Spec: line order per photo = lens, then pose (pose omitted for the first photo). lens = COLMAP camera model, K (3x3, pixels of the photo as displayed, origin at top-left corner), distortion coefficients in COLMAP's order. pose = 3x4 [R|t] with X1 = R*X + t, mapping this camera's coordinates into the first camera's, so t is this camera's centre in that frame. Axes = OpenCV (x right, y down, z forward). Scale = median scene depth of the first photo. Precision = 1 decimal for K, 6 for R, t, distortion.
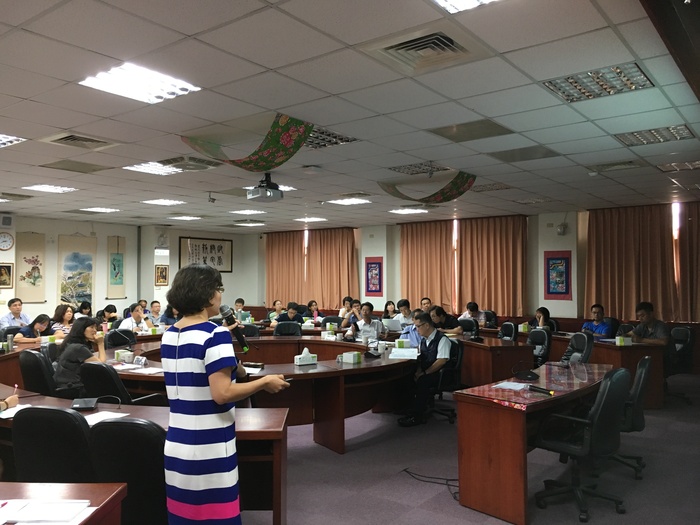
lens RADIAL K [[599.7, 0, 365.2], [0, 599.7, 259.9], [0, 0, 1]] dist [0.042620, -0.059687]
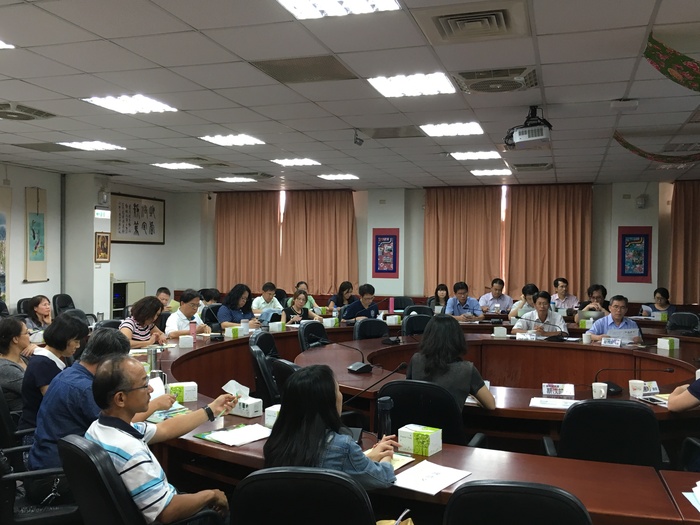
lens RADIAL K [[682.7, 0, 353.4], [0, 682.7, 257.0], [0, 0, 1]] dist [0.034564, 0.000000]
pose [[0.943846, 0.009740, 0.330242, -0.354635], [-0.021640, 0.999241, 0.032376, 0.005273], [-0.329676, -0.037704, 0.943341, 0.177790]]
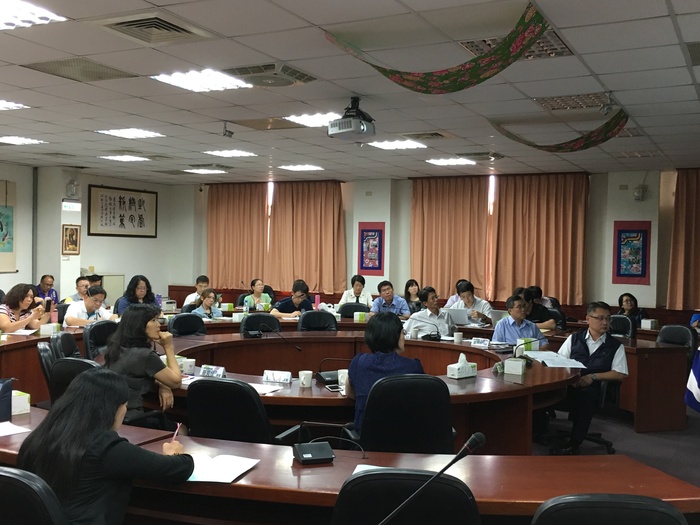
lens RADIAL K [[772.1, 0, 364.0], [0, 772.1, 262.4], [0, 0, 1]] dist [0.029802, 0.000000]
pose [[0.985235, 0.018791, 0.170171, -0.170909], [-0.026949, 0.998589, 0.045757, 0.001715], [-0.169071, -0.049667, 0.984352, 0.068357]]
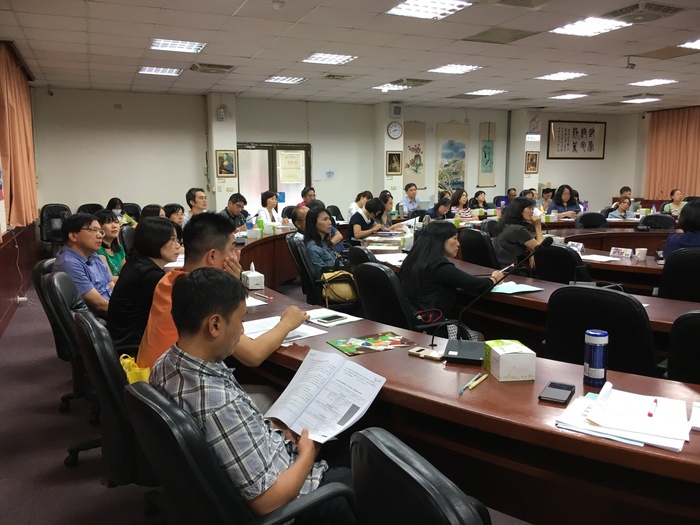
lens RADIAL K [[599.7, 0, 343.1], [0, 599.7, 266.8], [0, 0, 1]] dist [0.042620, -0.059687]
pose [[0.852267, 0.078286, -0.517215, -0.094496], [0.018450, 0.983624, 0.179285, 0.012685], [0.522781, -0.162341, 0.836867, 0.021596]]
